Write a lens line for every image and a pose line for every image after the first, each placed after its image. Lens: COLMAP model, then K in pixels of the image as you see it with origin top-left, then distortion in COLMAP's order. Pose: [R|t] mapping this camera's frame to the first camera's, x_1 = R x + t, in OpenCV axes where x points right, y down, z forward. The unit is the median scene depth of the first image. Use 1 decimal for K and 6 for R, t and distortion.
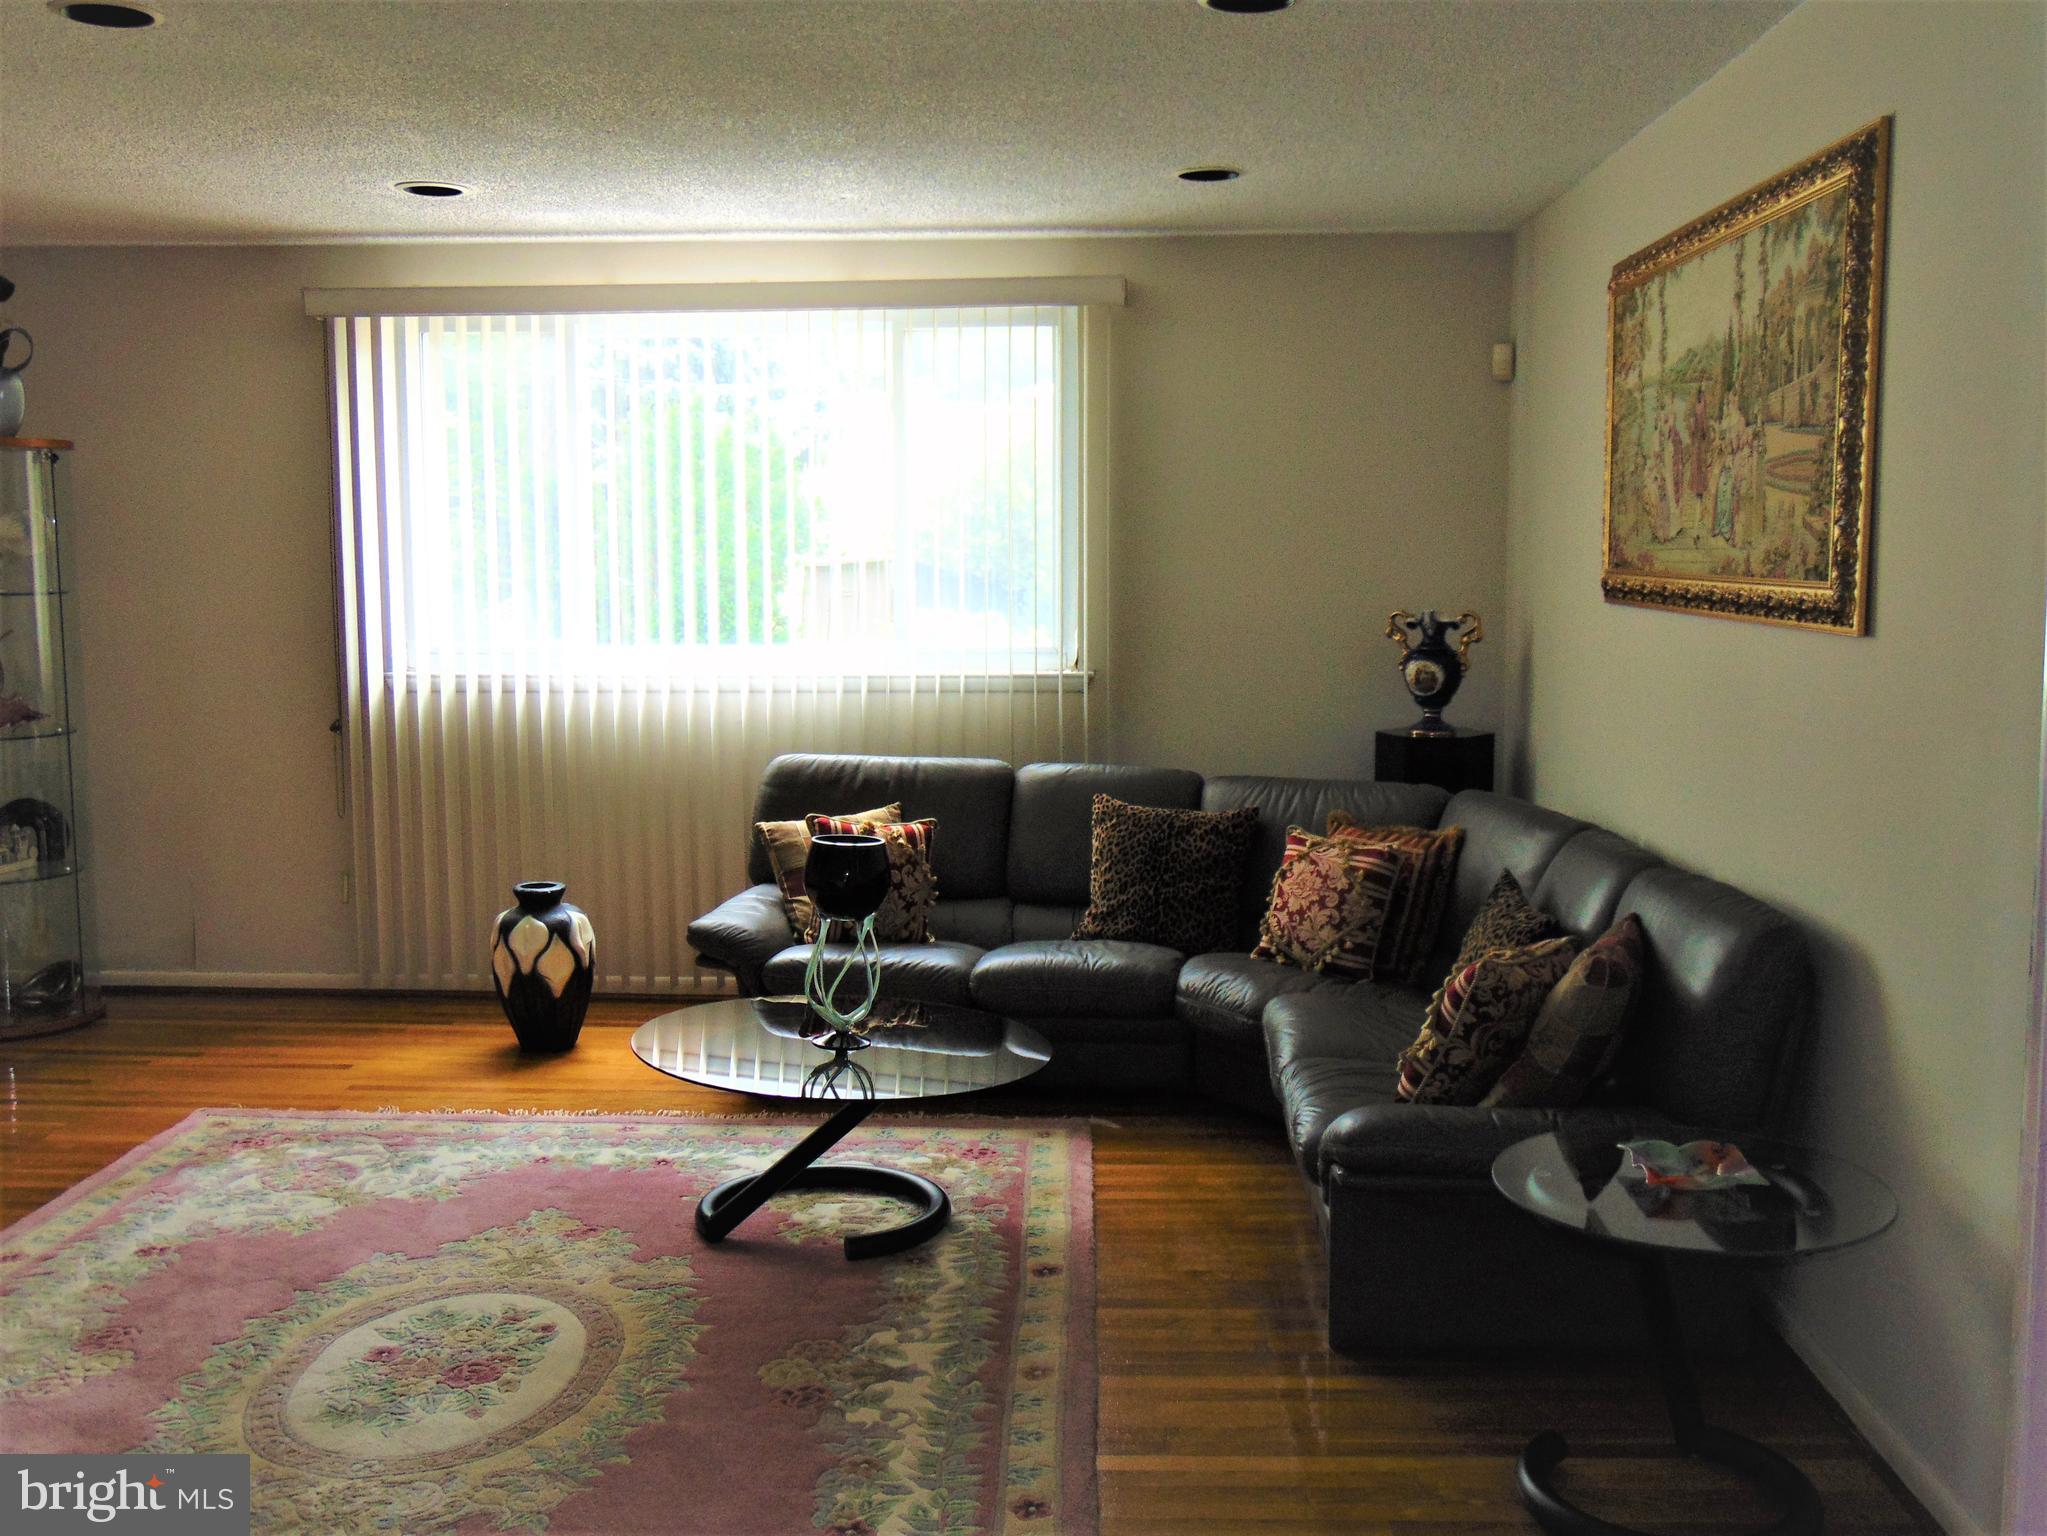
lens RADIAL K [[1929.4, 0, 992.5], [0, 1929.4, 761.4], [0, 0, 1]] dist [-0.021689, 0.092308]
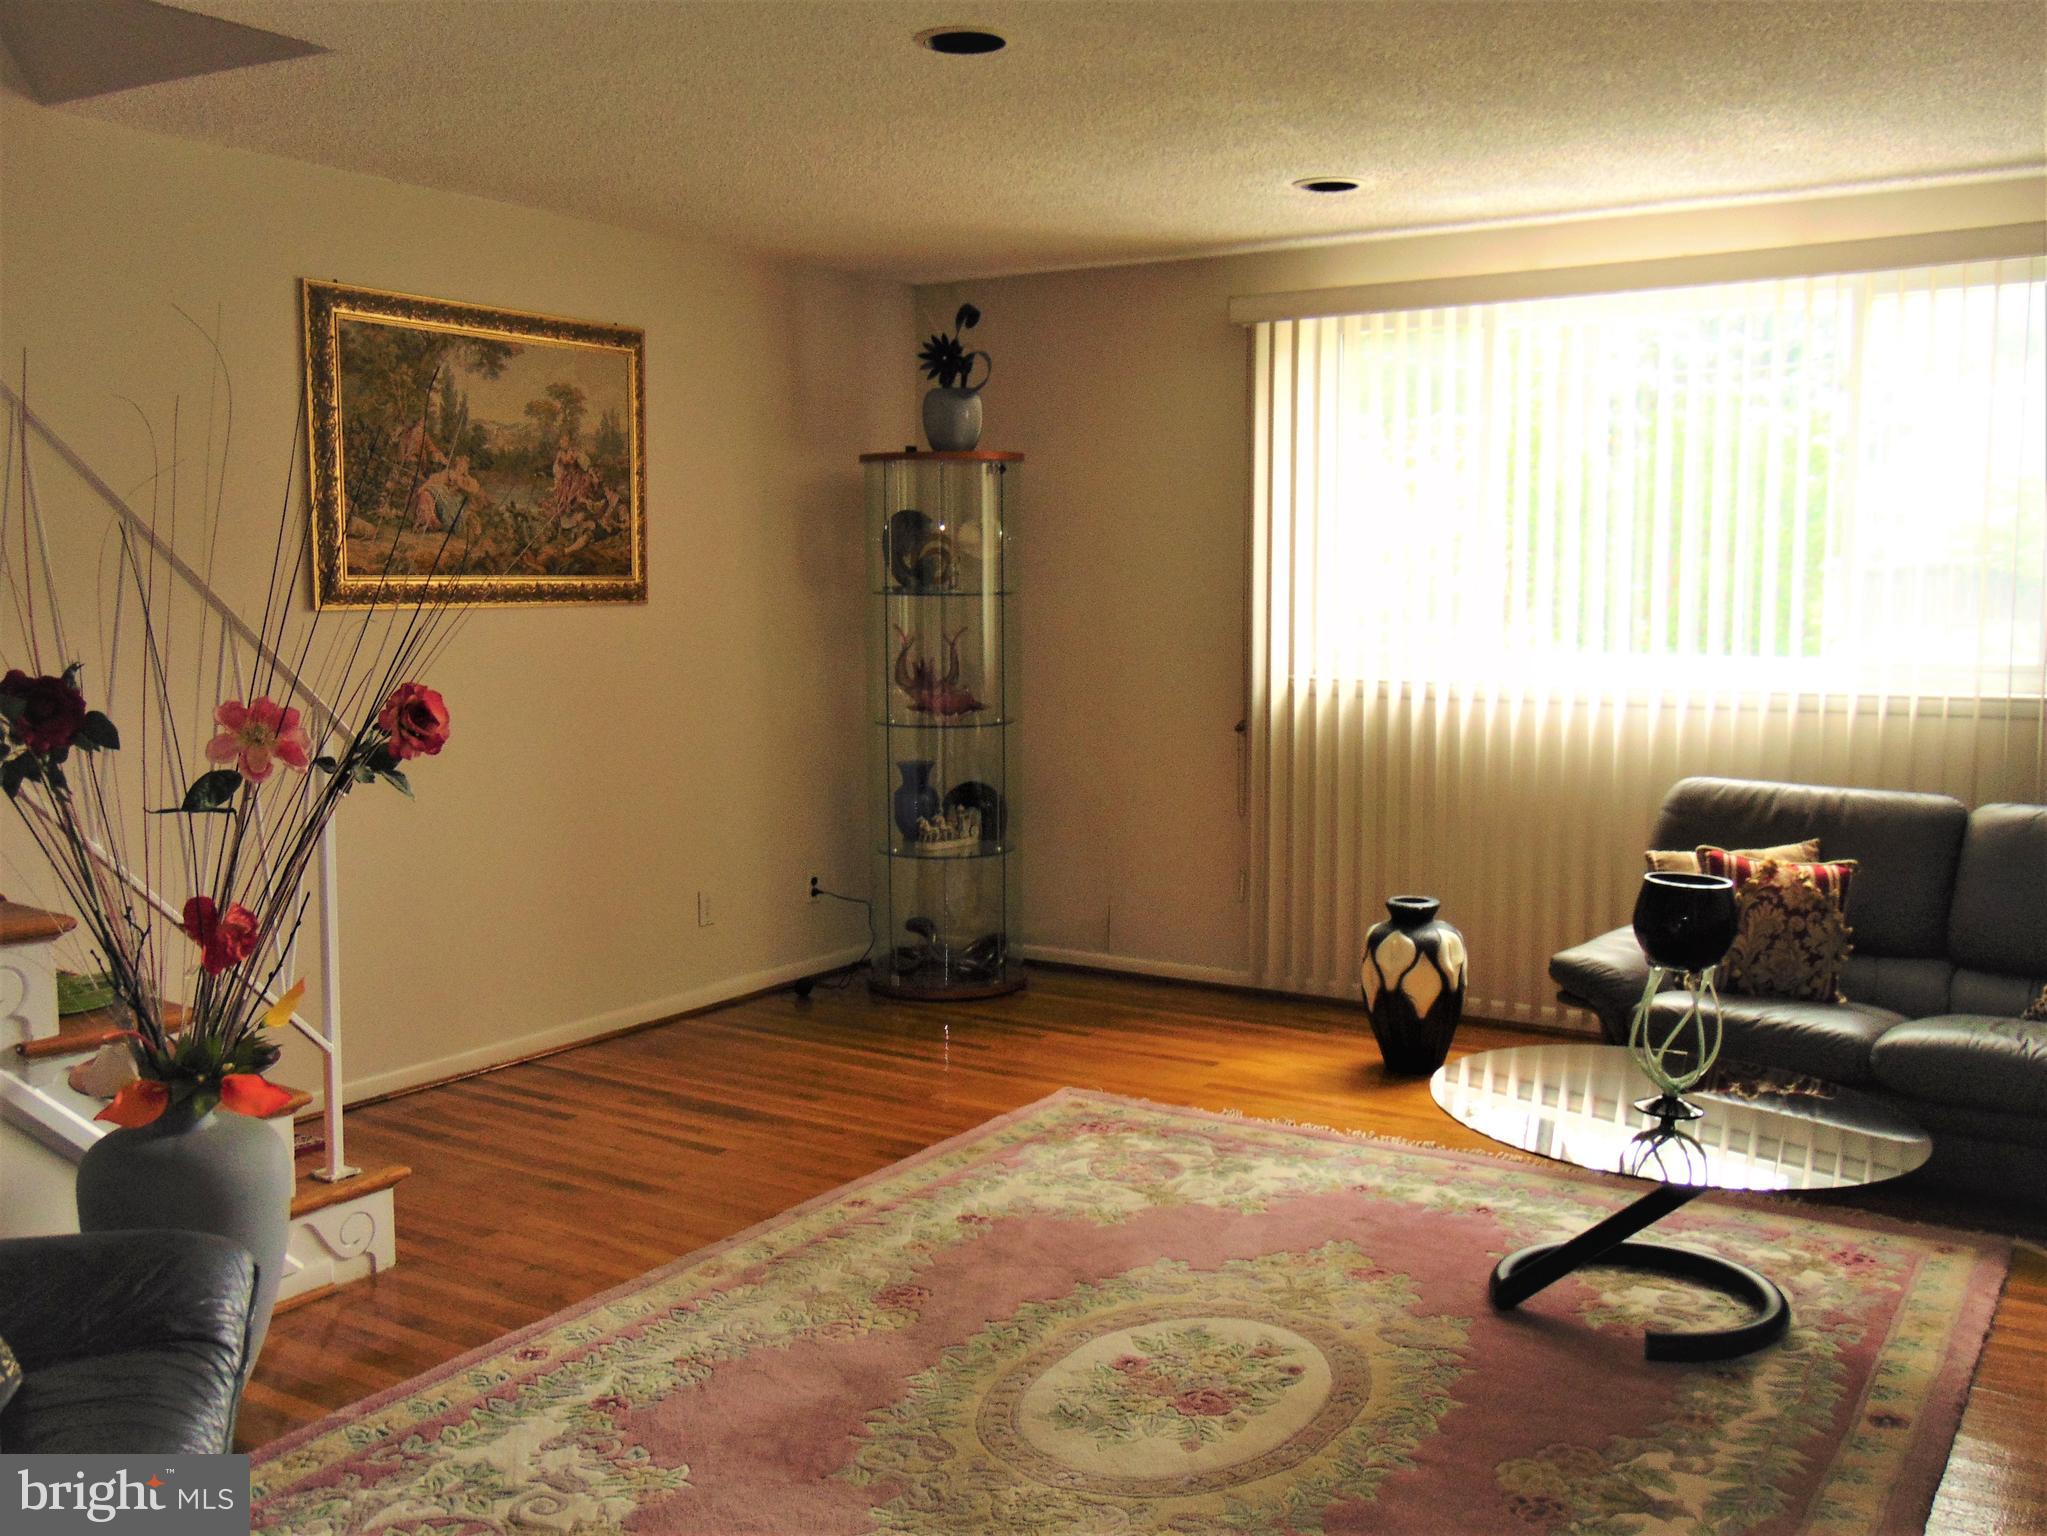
lens RADIAL K [[1926.6, 0, 1051.9], [0, 1926.6, 768.0], [0, 0, 1]] dist [-0.009019, 0.041256]
pose [[0.875638, 0.049516, -0.480424, 0.080863], [-0.049527, 0.998693, 0.012663, -0.005945], [0.480422, 0.012706, 0.876945, 0.083717]]
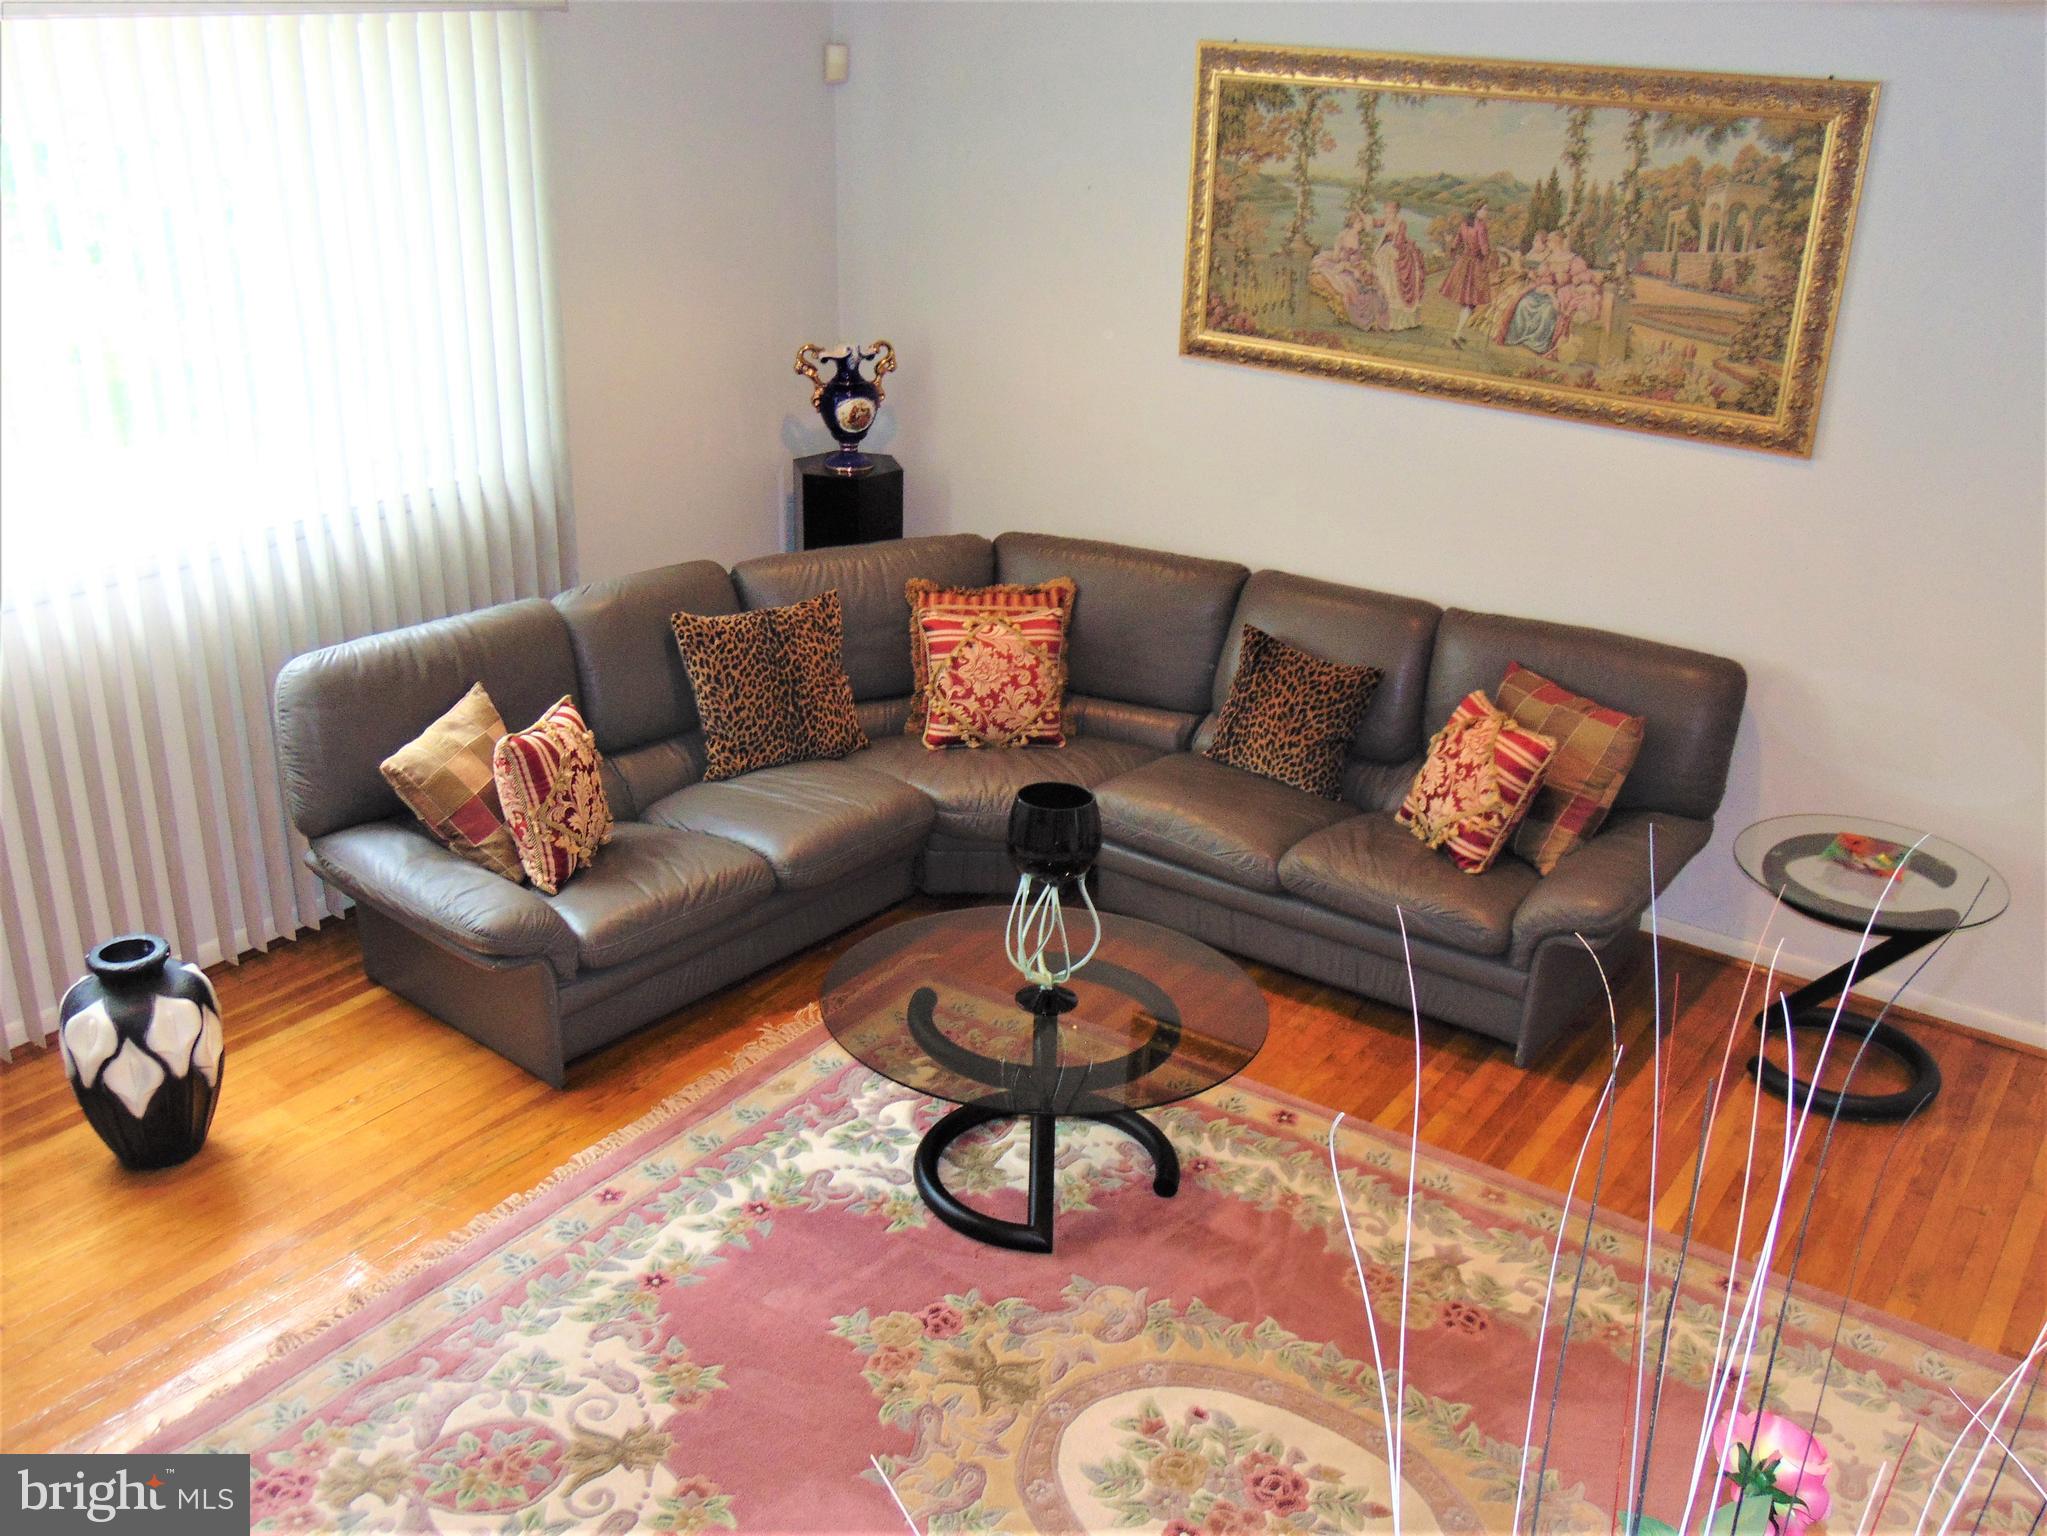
lens RADIAL K [[1942.0, 0, 1023.5], [0, 1942.0, 768.0], [0, 0, 1]] dist [-0.011923, -0.001450]
pose [[0.531167, -0.302921, 0.791265, -0.704833], [0.060904, 0.945138, 0.320944, -0.230289], [-0.845075, -0.122283, 0.520475, 0.483649]]
